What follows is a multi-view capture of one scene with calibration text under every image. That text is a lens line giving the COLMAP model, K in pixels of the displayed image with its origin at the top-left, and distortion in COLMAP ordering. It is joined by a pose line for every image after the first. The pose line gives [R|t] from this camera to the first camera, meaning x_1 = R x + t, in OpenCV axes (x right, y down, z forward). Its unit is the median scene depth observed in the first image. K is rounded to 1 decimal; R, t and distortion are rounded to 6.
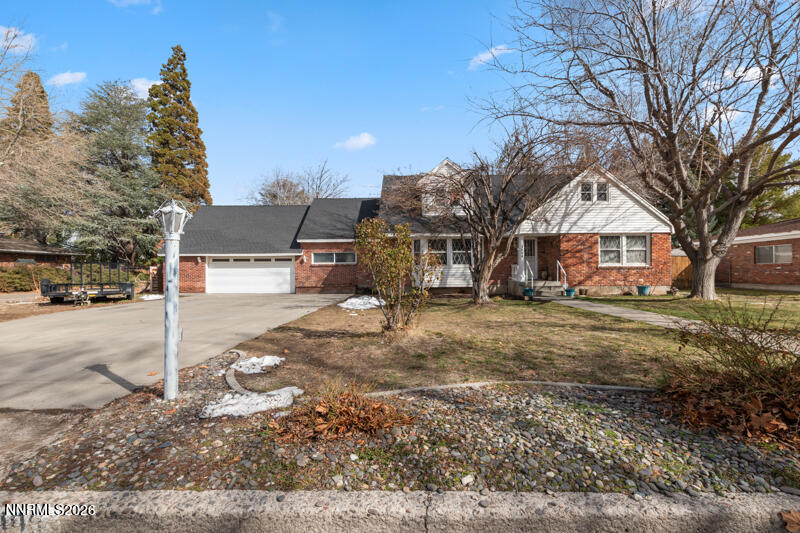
lens RADIAL K [[348.4, 0, 398.3], [0, 348.4, 263.2], [0, 0, 1]] dist [-0.001381, -0.001293]
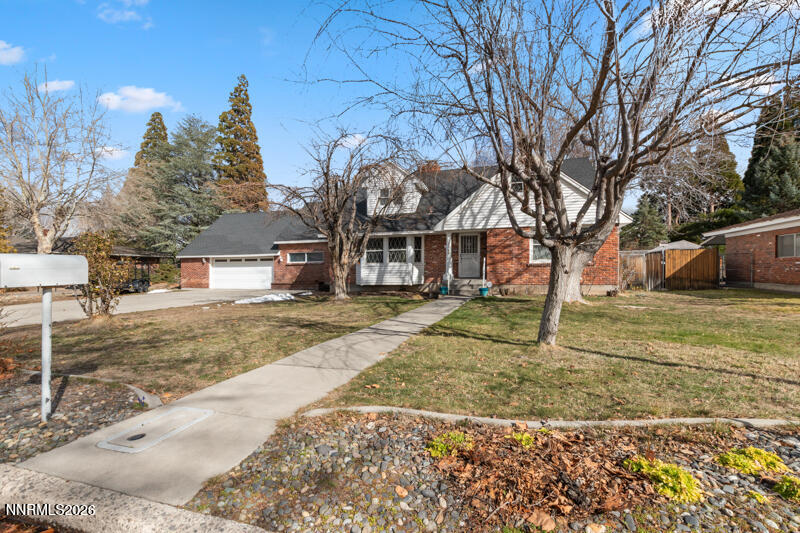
lens RADIAL K [[348.4, 0, 400.8], [0, 348.4, 270.1], [0, 0, 1]] dist [-0.001381, -0.001293]
pose [[0.963514, -0.003865, -0.267629, 0.400290], [0.010509, 0.999671, 0.023398, 0.002259], [0.267450, -0.025357, 0.963238, 0.027591]]
